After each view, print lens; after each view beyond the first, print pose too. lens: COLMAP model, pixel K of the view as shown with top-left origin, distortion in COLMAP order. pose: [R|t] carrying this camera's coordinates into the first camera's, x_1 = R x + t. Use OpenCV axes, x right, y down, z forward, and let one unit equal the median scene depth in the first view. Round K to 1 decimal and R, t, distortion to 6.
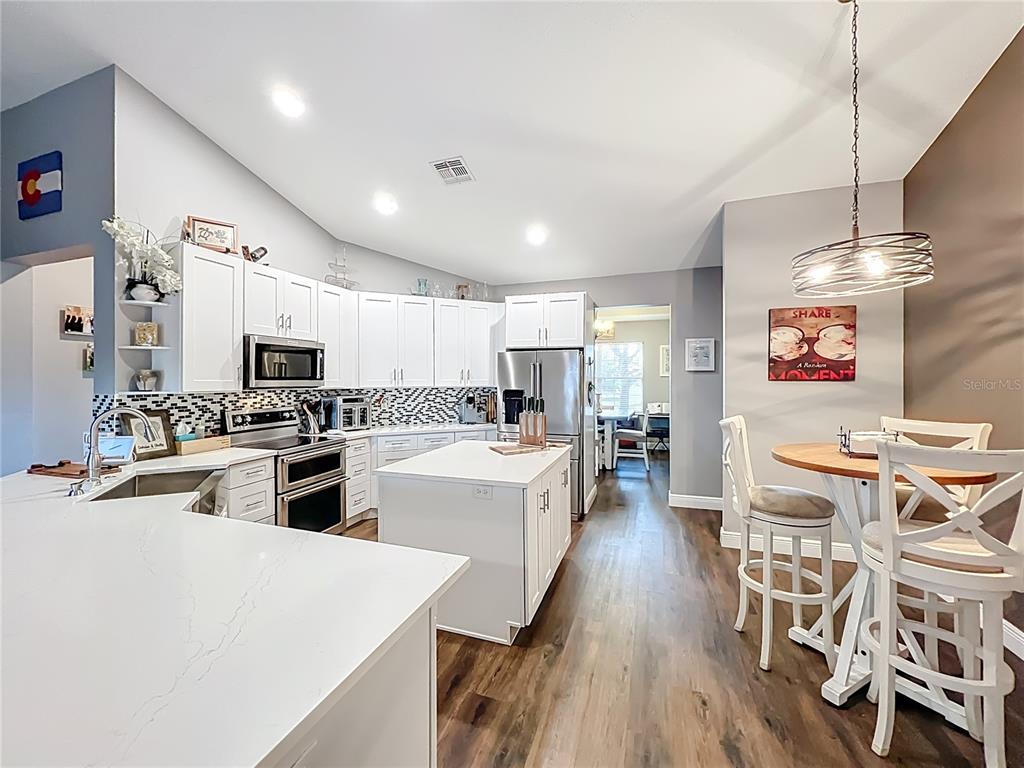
lens RADIAL K [[409.6, 0, 511.1], [0, 409.6, 378.7], [0, 0, 1]] dist [-0.004578, 0.000590]
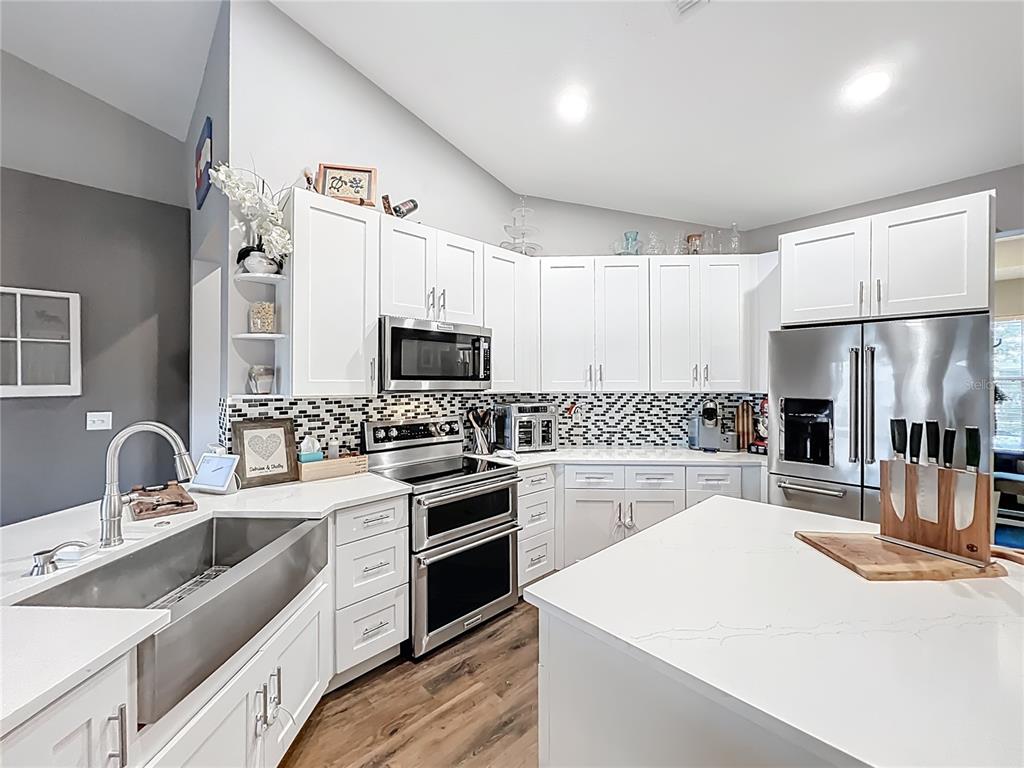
lens RADIAL K [[409.6, 0, 513.2], [0, 409.6, 378.6], [0, 0, 1]] dist [-0.004578, 0.000590]
pose [[0.886829, -0.004504, -0.462075, -0.107675], [0.000421, 0.999960, -0.008938, 0.006915], [0.462097, 0.007732, 0.886796, 0.434991]]
